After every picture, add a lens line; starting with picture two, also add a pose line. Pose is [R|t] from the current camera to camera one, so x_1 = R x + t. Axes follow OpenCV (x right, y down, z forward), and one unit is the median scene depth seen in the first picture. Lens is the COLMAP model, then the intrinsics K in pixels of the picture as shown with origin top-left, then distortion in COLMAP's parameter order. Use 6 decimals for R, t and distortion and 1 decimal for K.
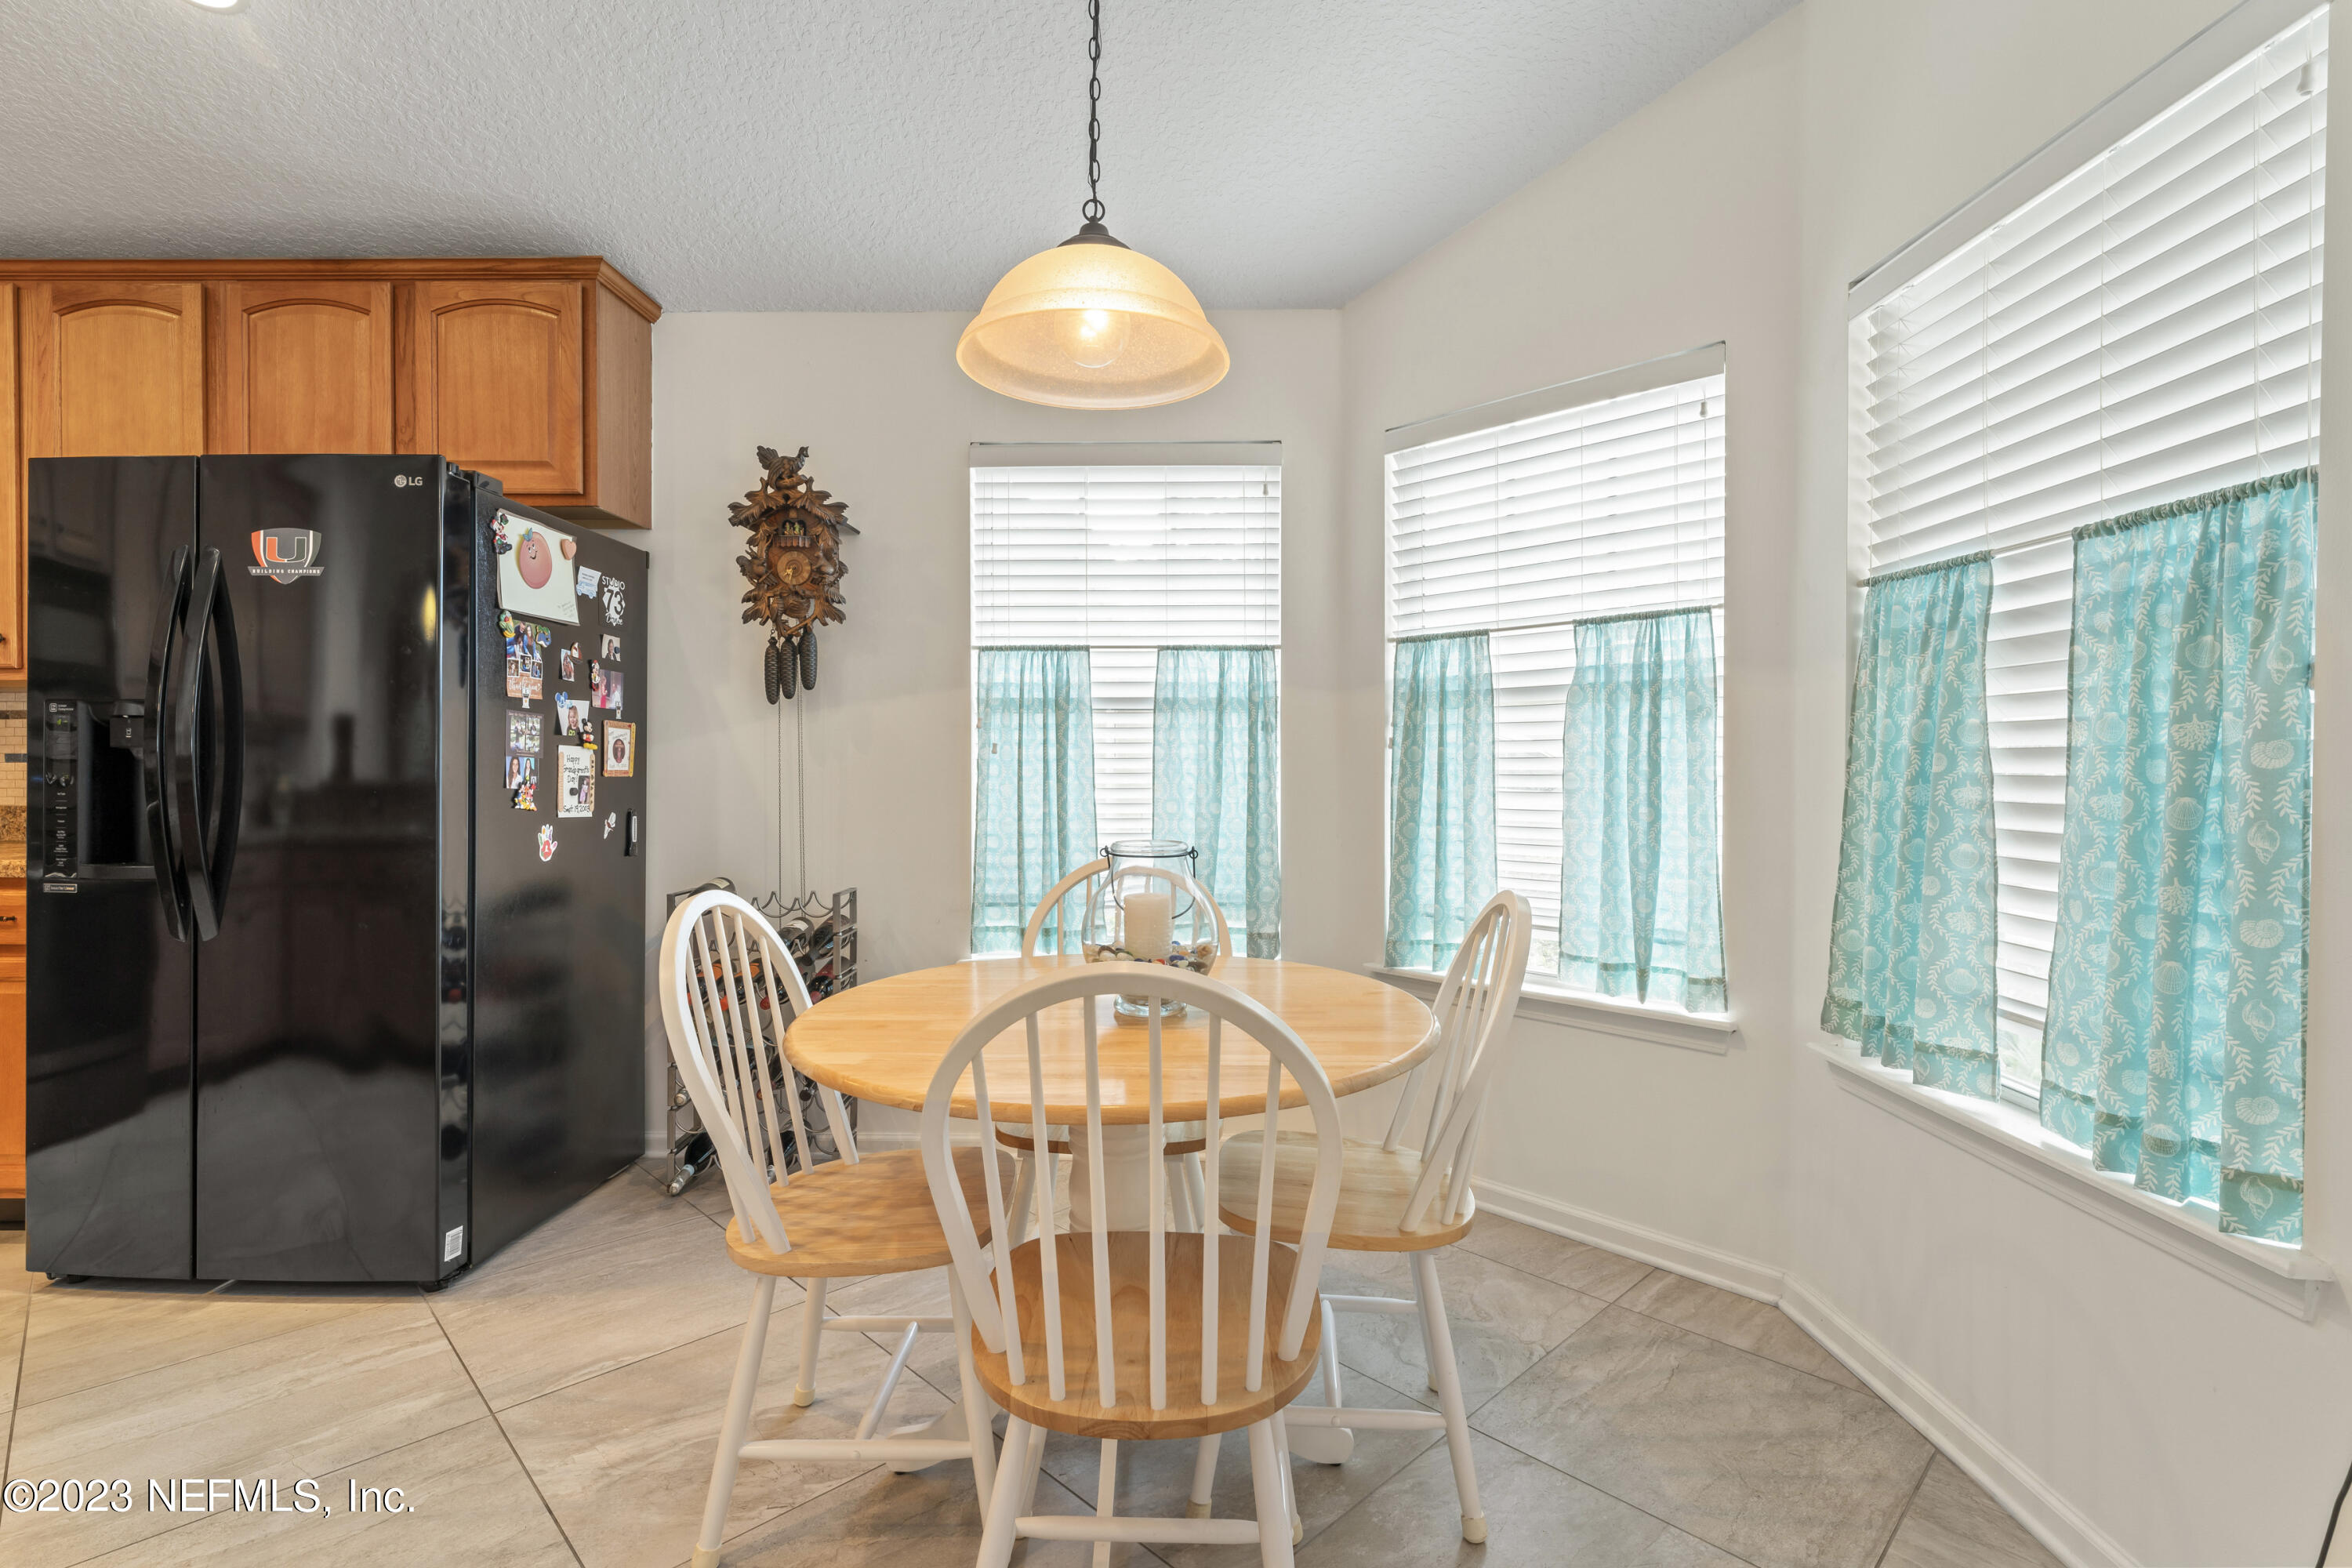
lens RADIAL K [[1135.7, 0, 1208.0], [0, 1135.7, 790.7], [0, 0, 1]] dist [-0.003491, -0.000397]
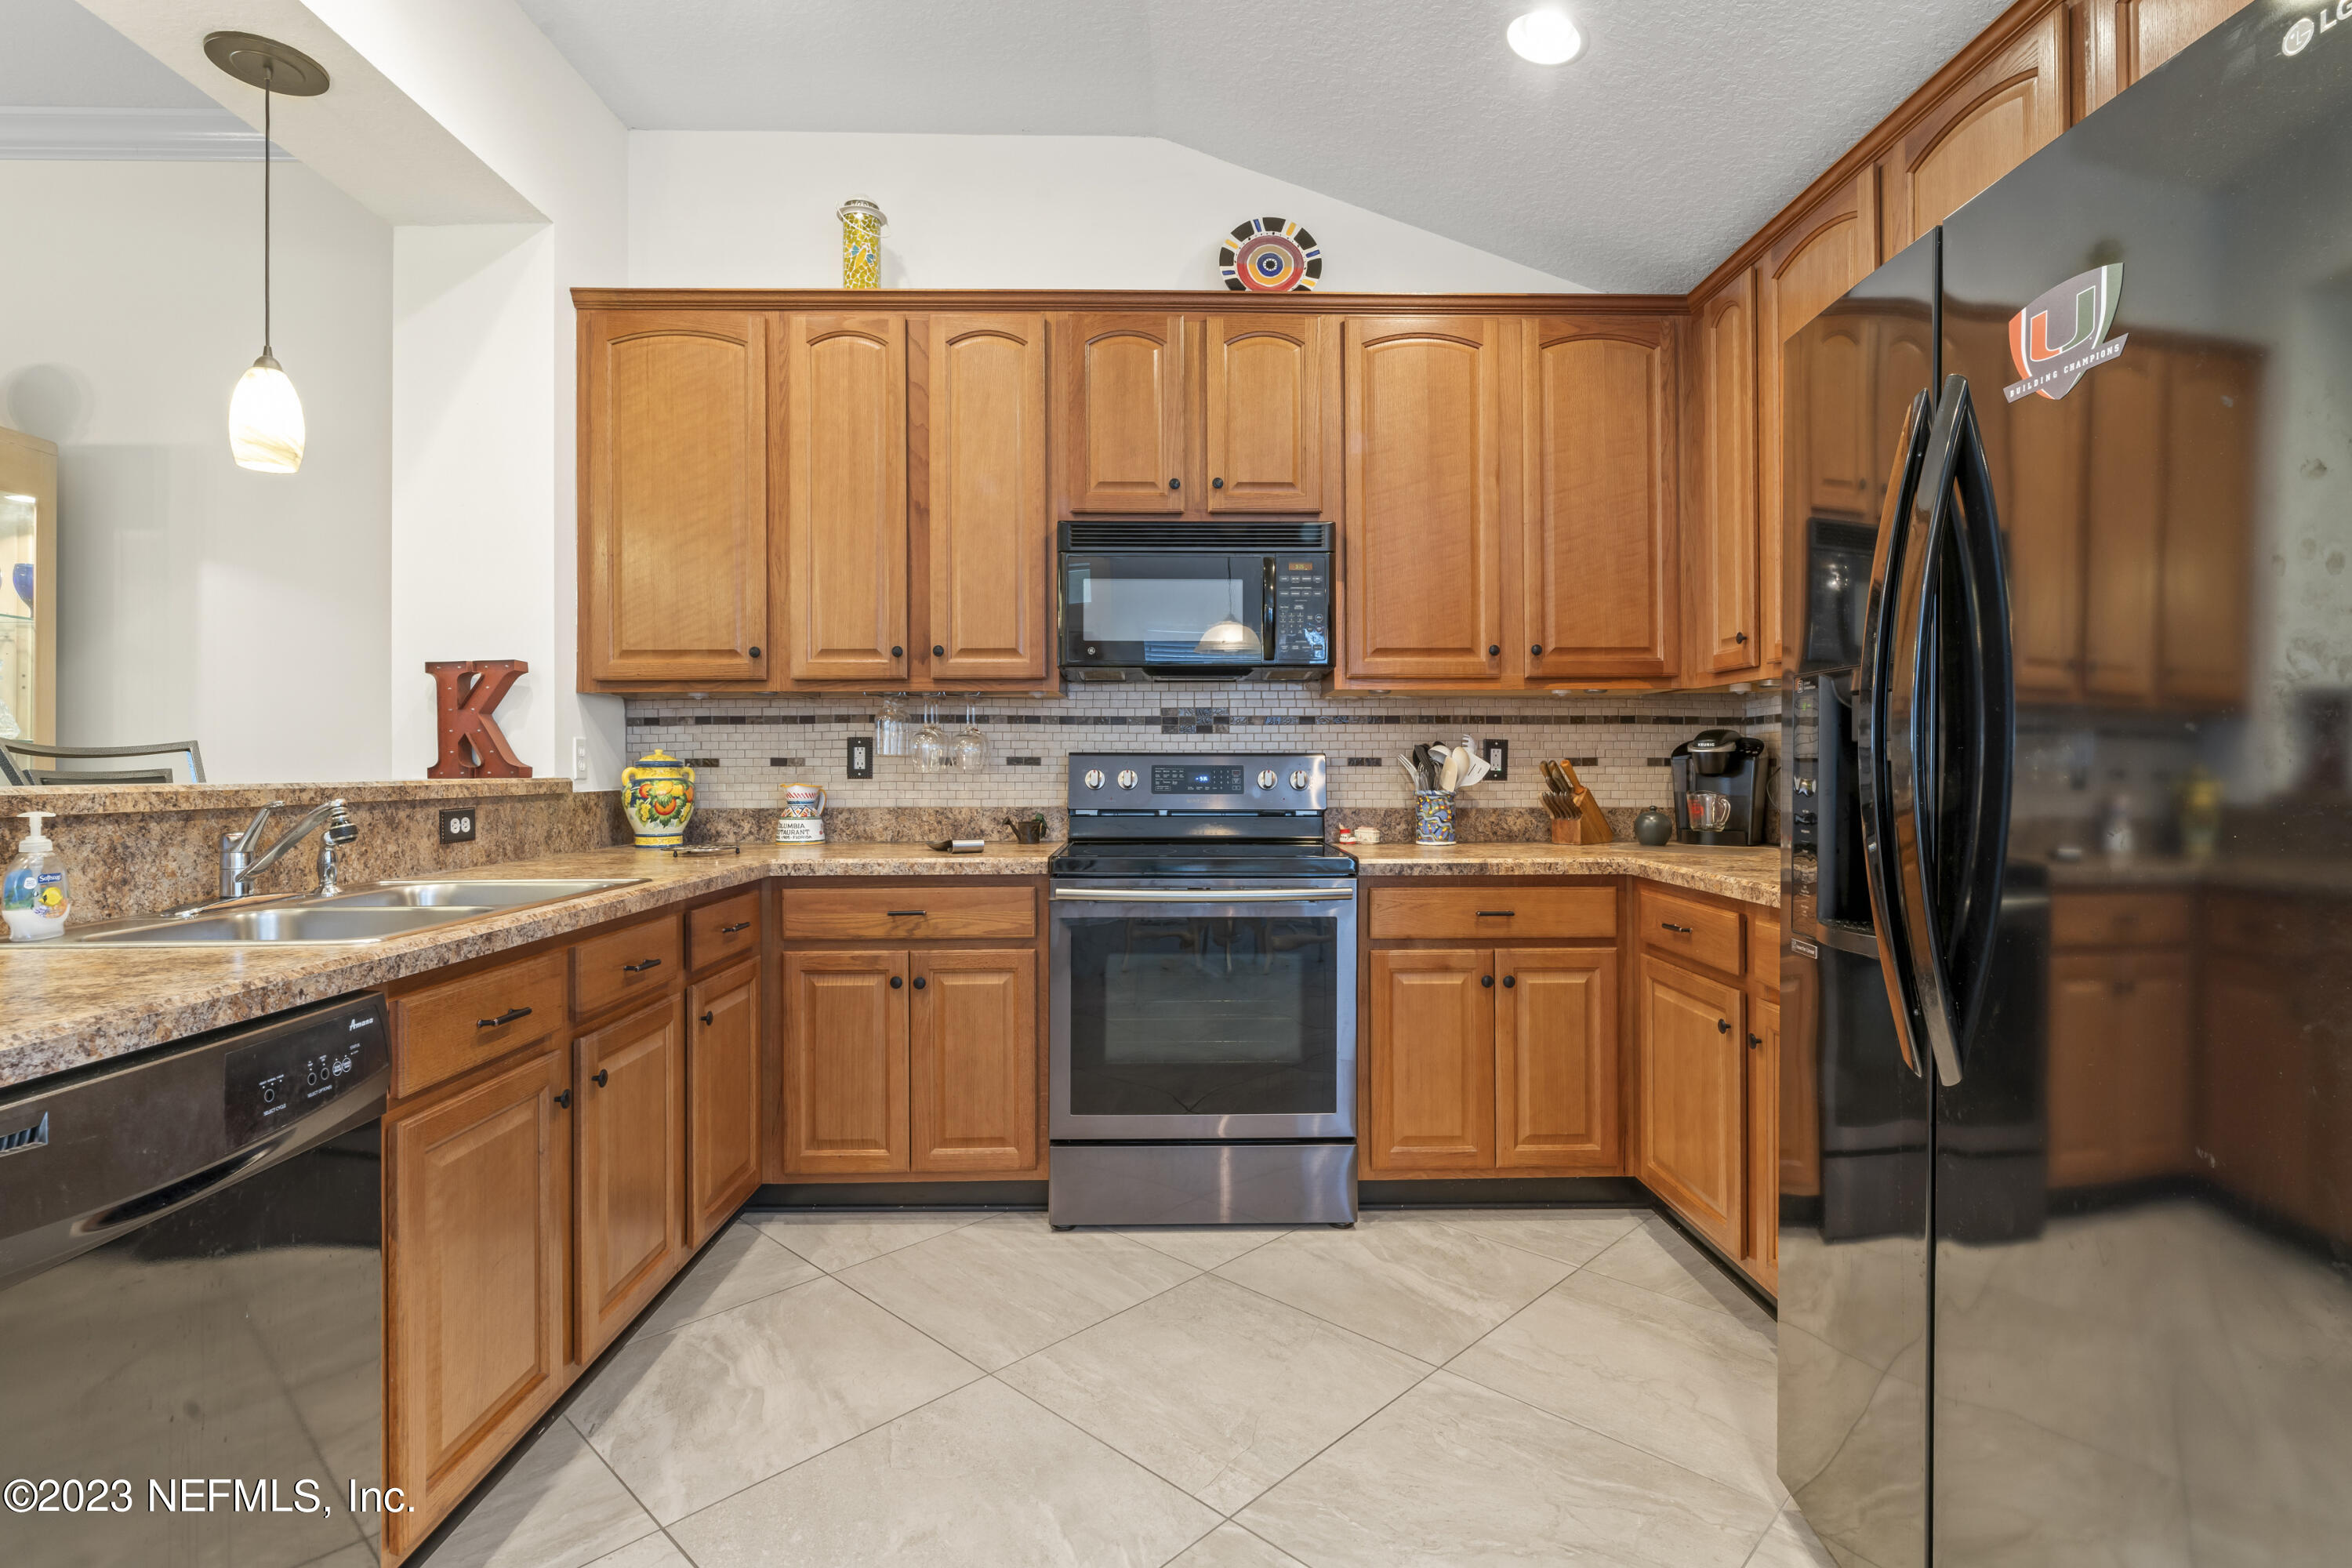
lens RADIAL K [[1135.7, 0, 1193.6], [0, 1135.7, 750.0], [0, 0, 1]] dist [-0.003491, -0.000397]
pose [[0.031285, -0.014430, -0.999406, -0.280935], [-0.019794, 0.999691, -0.015054, -0.013649], [0.999314, 0.020253, 0.030990, 0.506987]]
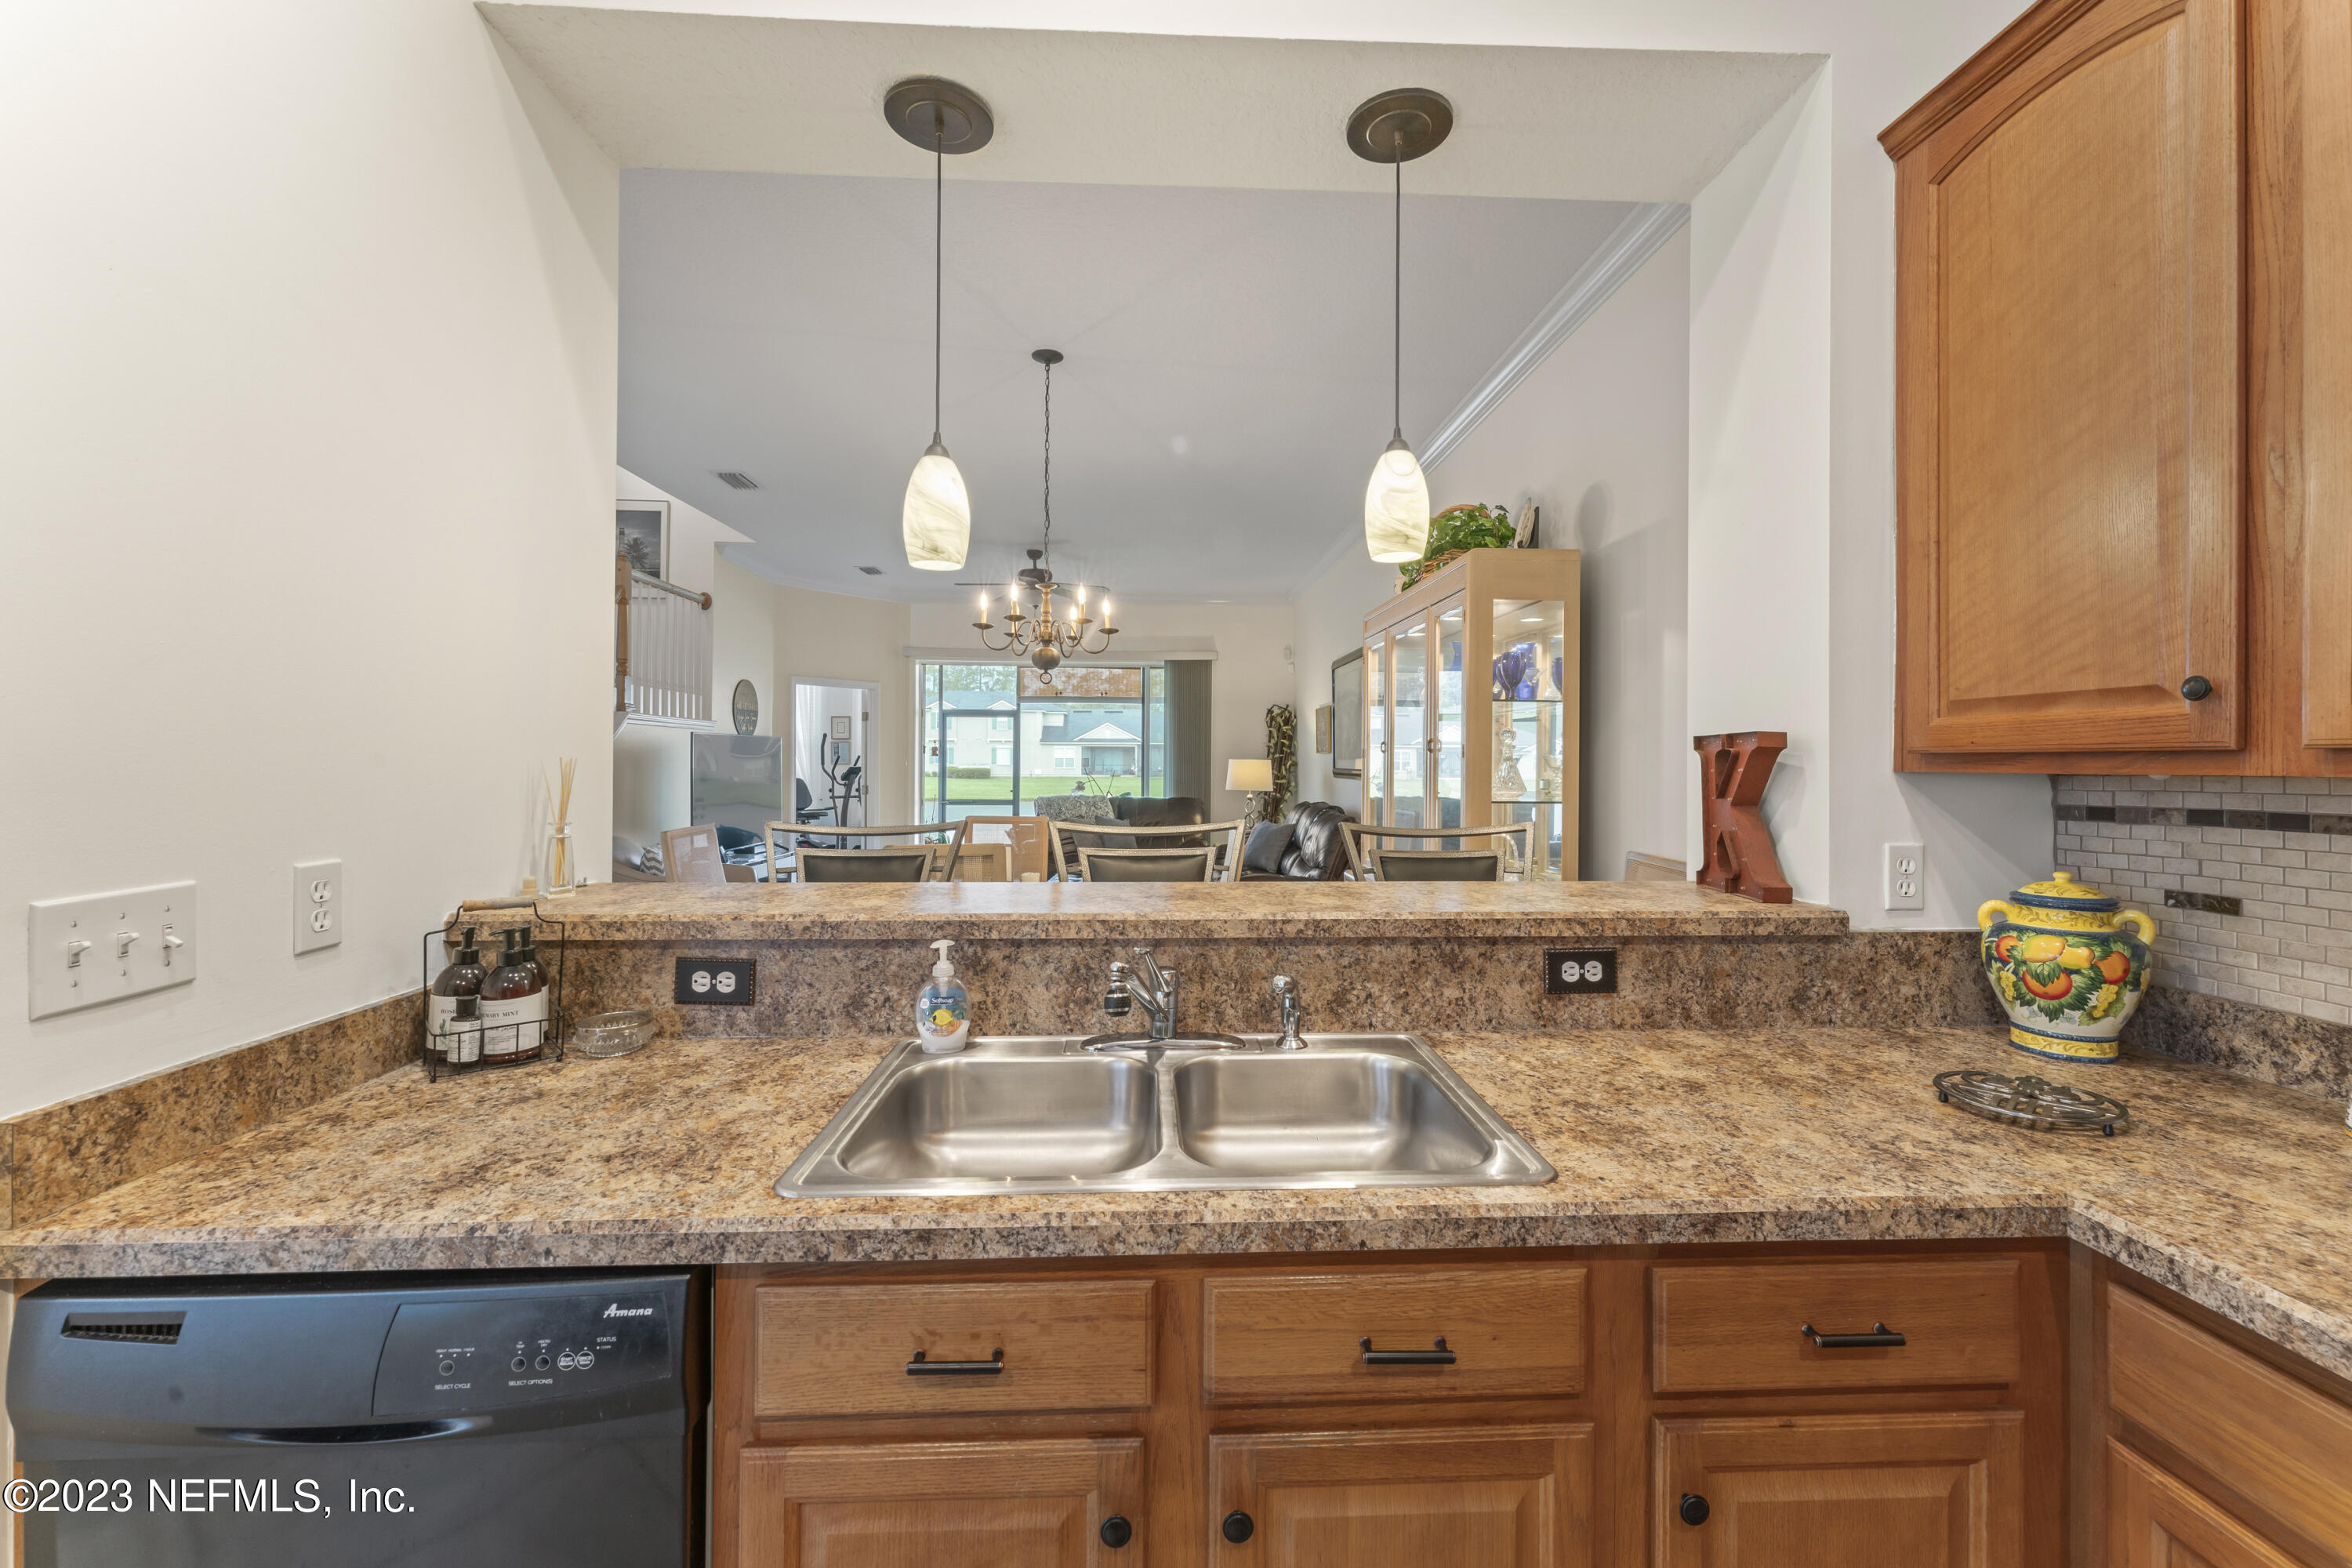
lens RADIAL K [[945.5, 0, 1186.0], [0, 945.5, 760.9], [0, 0, 1]] dist [0.001077, 0.000097]
pose [[-0.998742, -0.003645, -0.050005, -0.916250], [-0.004907, 0.999672, 0.025141, -0.090771], [0.049897, 0.025355, -0.998432, 0.498319]]
